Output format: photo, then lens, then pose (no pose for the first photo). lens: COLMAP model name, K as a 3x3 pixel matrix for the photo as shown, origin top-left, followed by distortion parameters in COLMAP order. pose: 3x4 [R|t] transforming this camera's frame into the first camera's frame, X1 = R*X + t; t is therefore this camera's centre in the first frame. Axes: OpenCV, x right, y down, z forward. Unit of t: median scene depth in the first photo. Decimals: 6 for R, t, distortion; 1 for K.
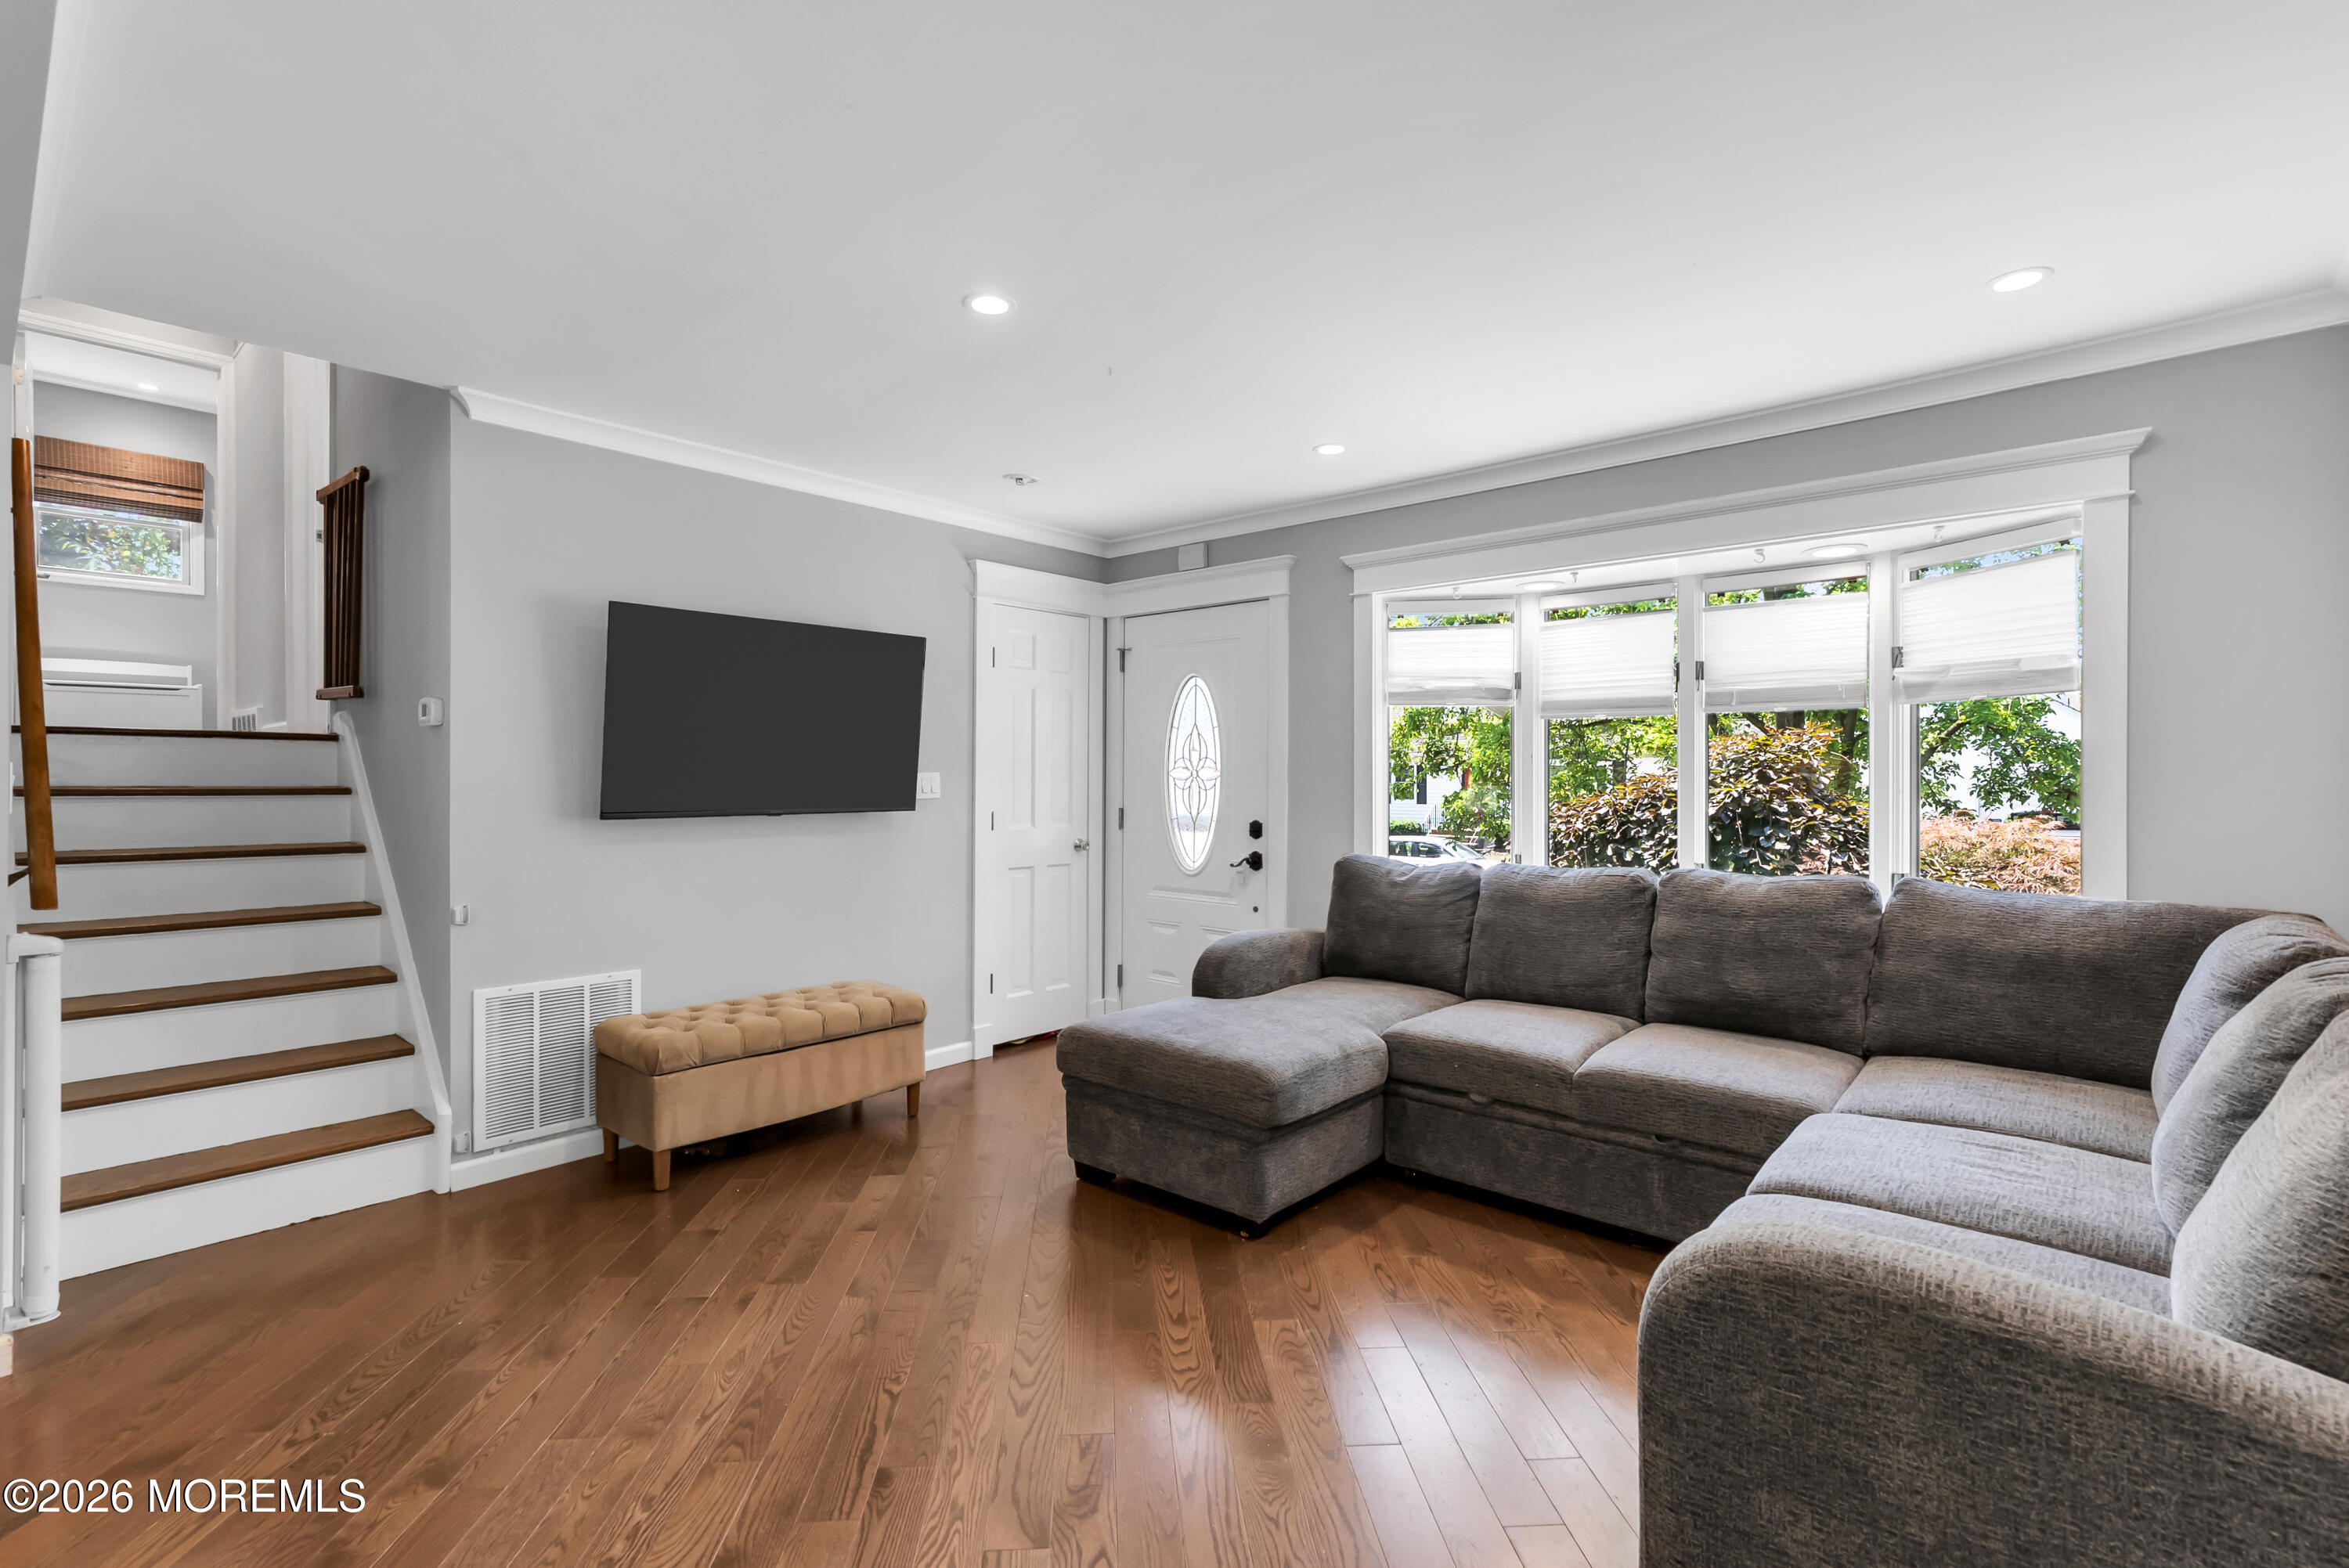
lens RADIAL K [[1051.6, 0, 1168.0], [0, 1051.6, 778.1], [0, 0, 1]] dist [-0.003063, 0.001494]
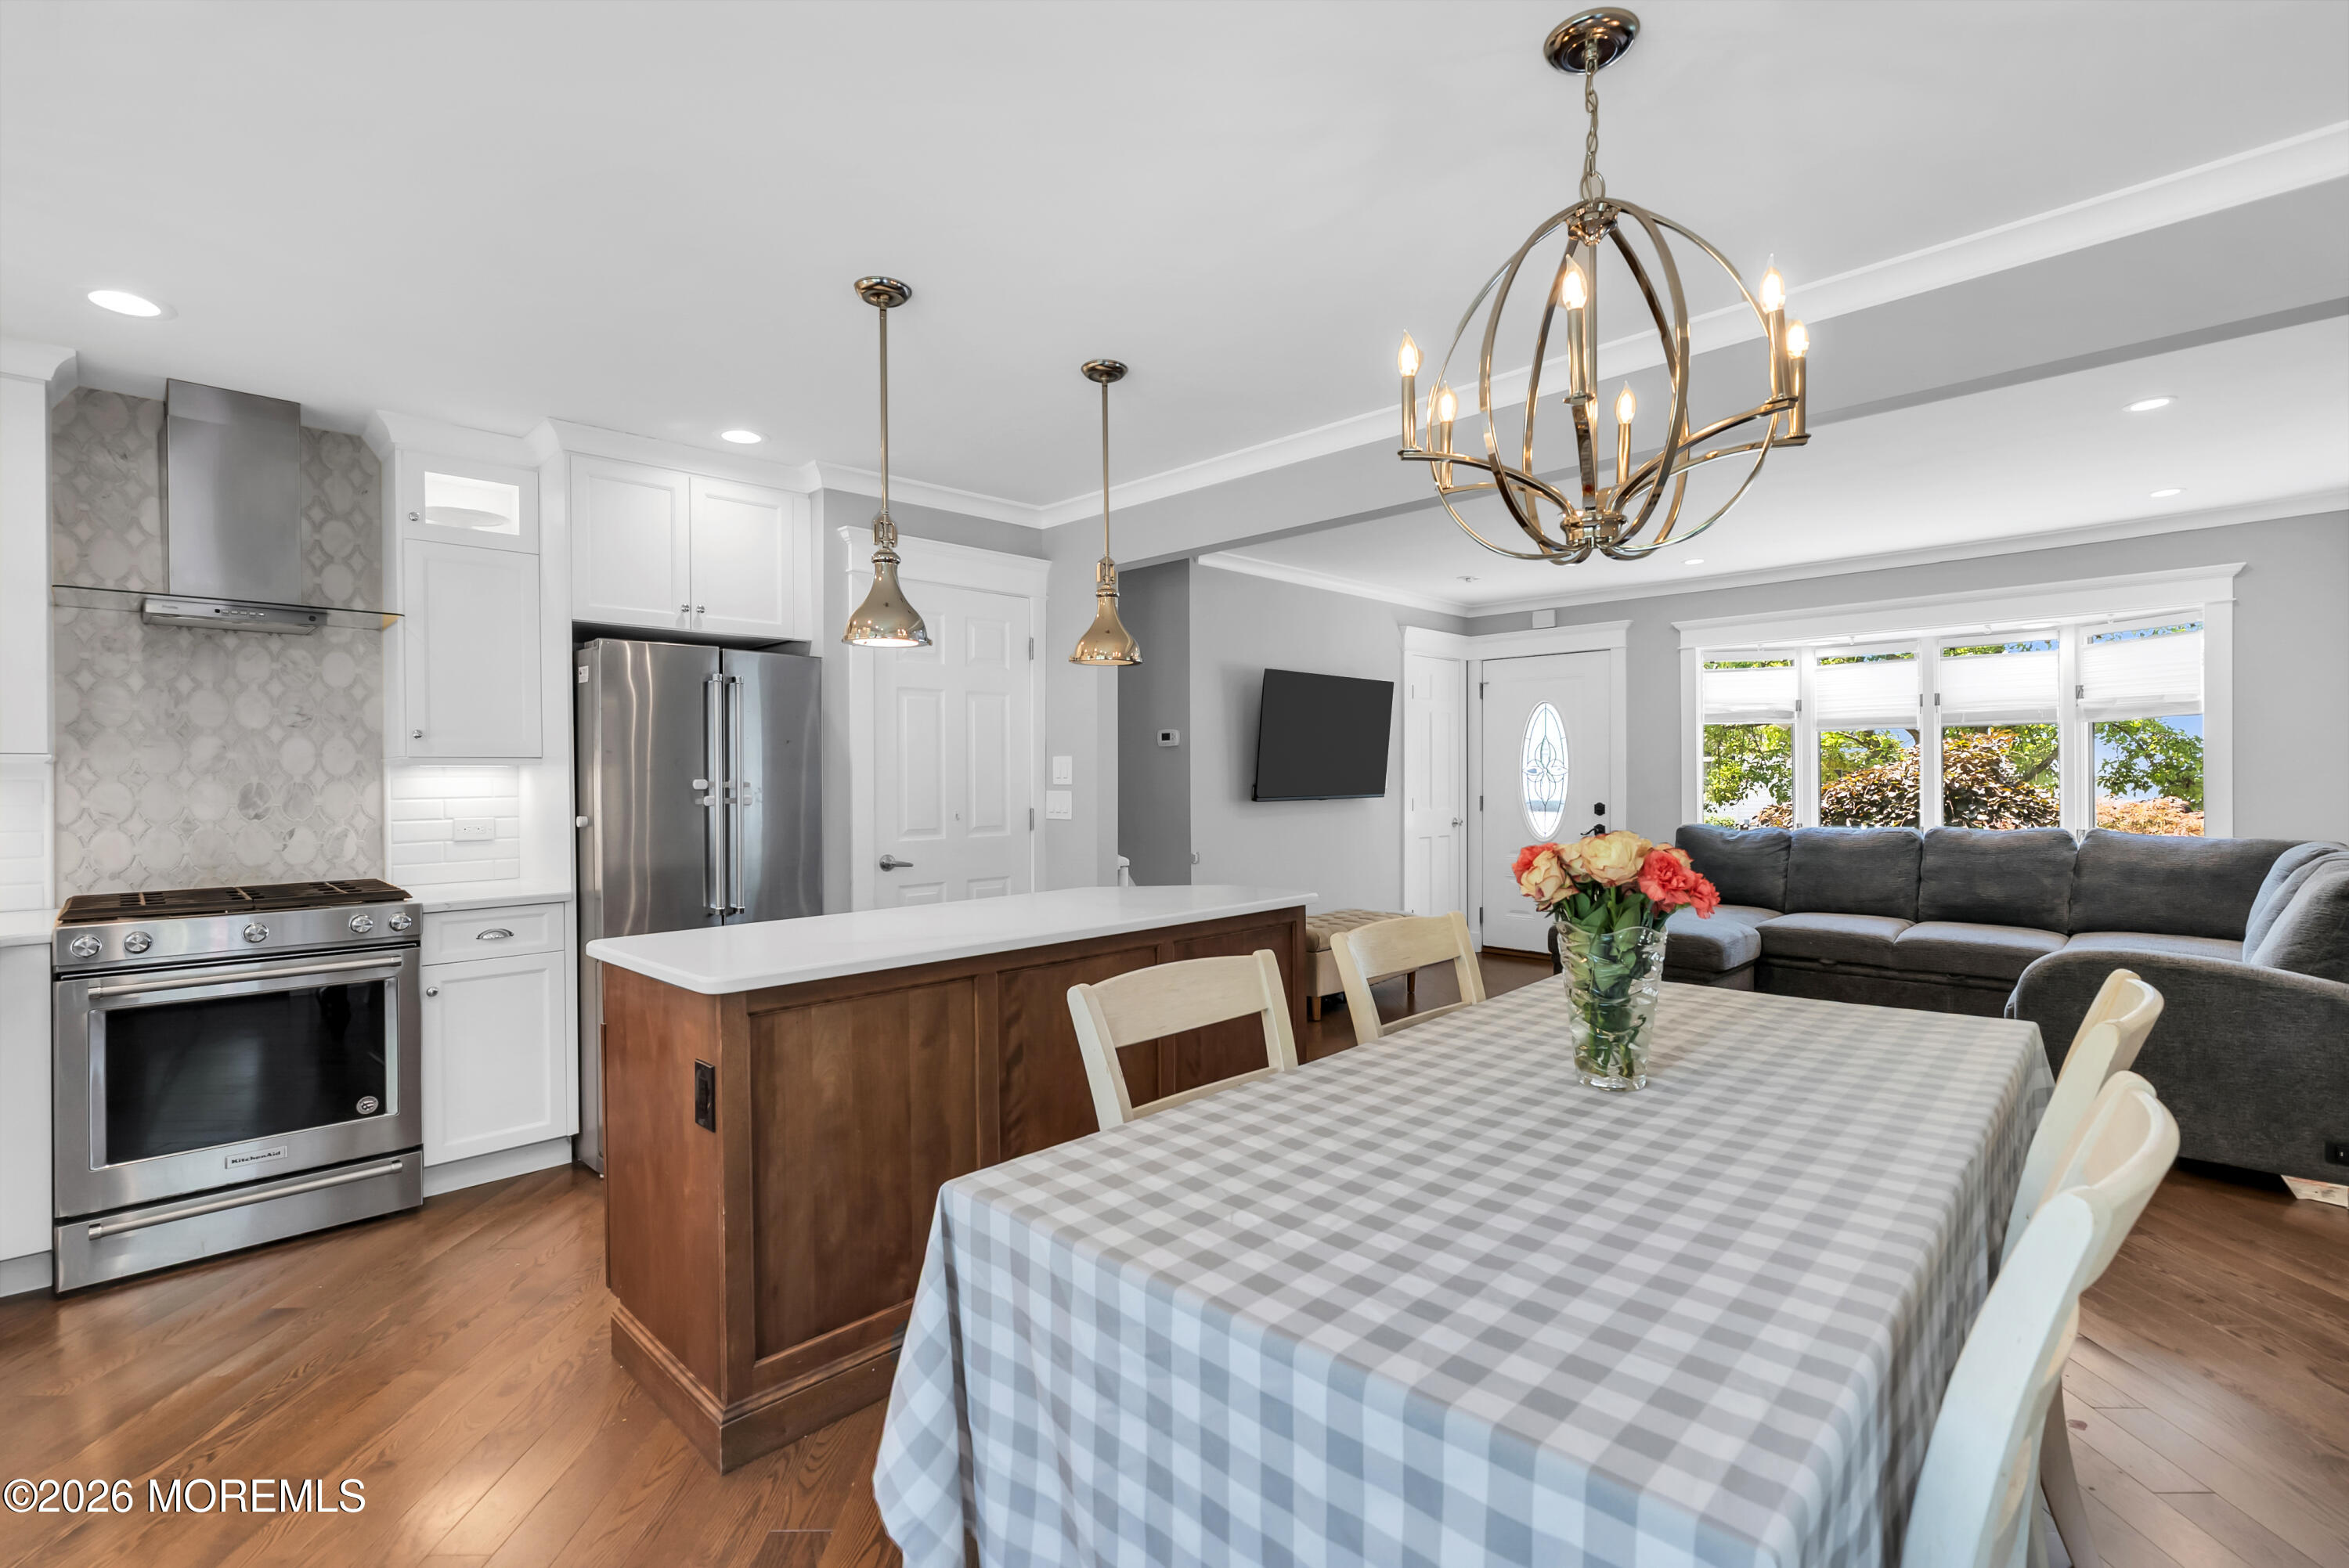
lens RADIAL K [[1051.6, 0, 1168.0], [0, 1051.6, 778.1], [0, 0, 1]] dist [-0.003063, 0.001494]
pose [[0.998178, -0.008075, -0.059795, -0.517501], [0.008084, 0.999967, -0.000084, 0.002568], [0.059794, -0.000399, 0.998211, -0.586332]]
